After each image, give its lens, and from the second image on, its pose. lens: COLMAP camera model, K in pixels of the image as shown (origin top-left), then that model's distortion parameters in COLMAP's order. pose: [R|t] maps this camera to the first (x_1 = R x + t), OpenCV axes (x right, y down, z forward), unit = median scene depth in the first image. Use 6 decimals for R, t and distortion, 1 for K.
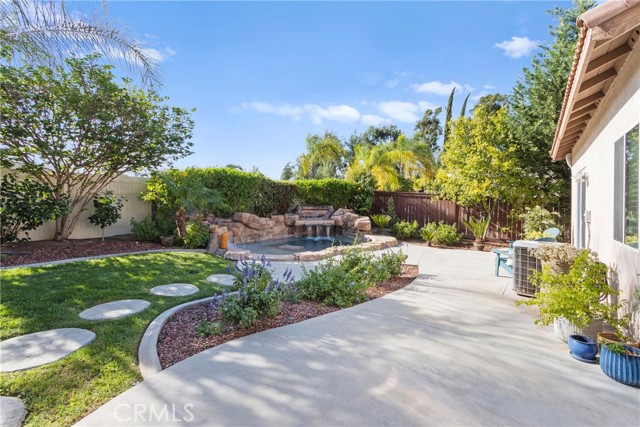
lens RADIAL K [[300.0, 0, 316.7], [0, 300.0, 200.5], [0, 0, 1]] dist [0.001530, 0.000093]
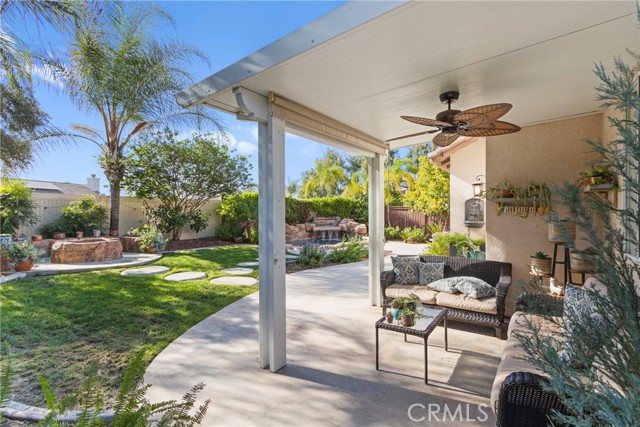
lens RADIAL K [[295.3, 0, 322.4], [0, 295.3, 223.3], [0, 0, 1]] dist [0.002214, 0.000126]
pose [[0.999781, -0.015086, 0.014521, -0.049095], [0.014490, 0.999084, 0.040269, -0.008553], [-0.015115, -0.040050, 0.999083, -0.394670]]
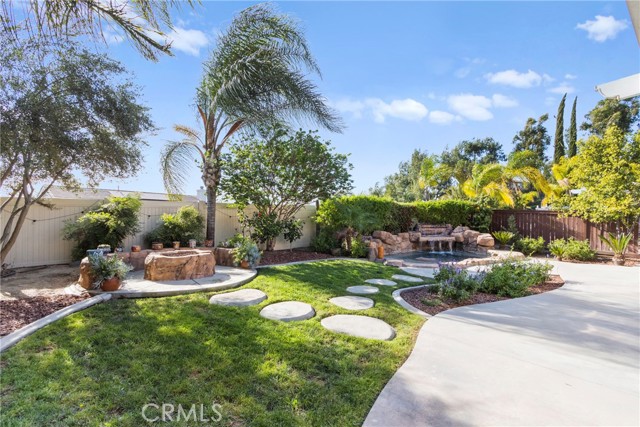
lens RADIAL K [[289.7, 0, 314.8], [0, 289.7, 213.3], [0, 0, 1]] dist [-0.000422, -0.000457]
pose [[0.960864, -0.026172, -0.275781, -0.153033], [0.020902, 0.999539, -0.022031, -0.010279], [0.276231, 0.015404, 0.960968, -0.203478]]
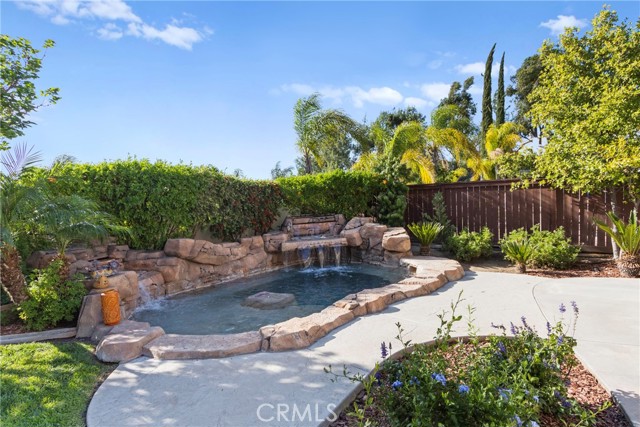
lens RADIAL K [[344.5, 0, 316.2], [0, 344.5, 233.2], [0, 0, 1]] dist [0.001458, 0.000113]
pose [[0.996519, -0.078557, -0.027922, 0.018708], [0.080157, 0.994868, 0.061739, 0.009808], [0.022928, -0.063762, 0.997702, 0.325037]]
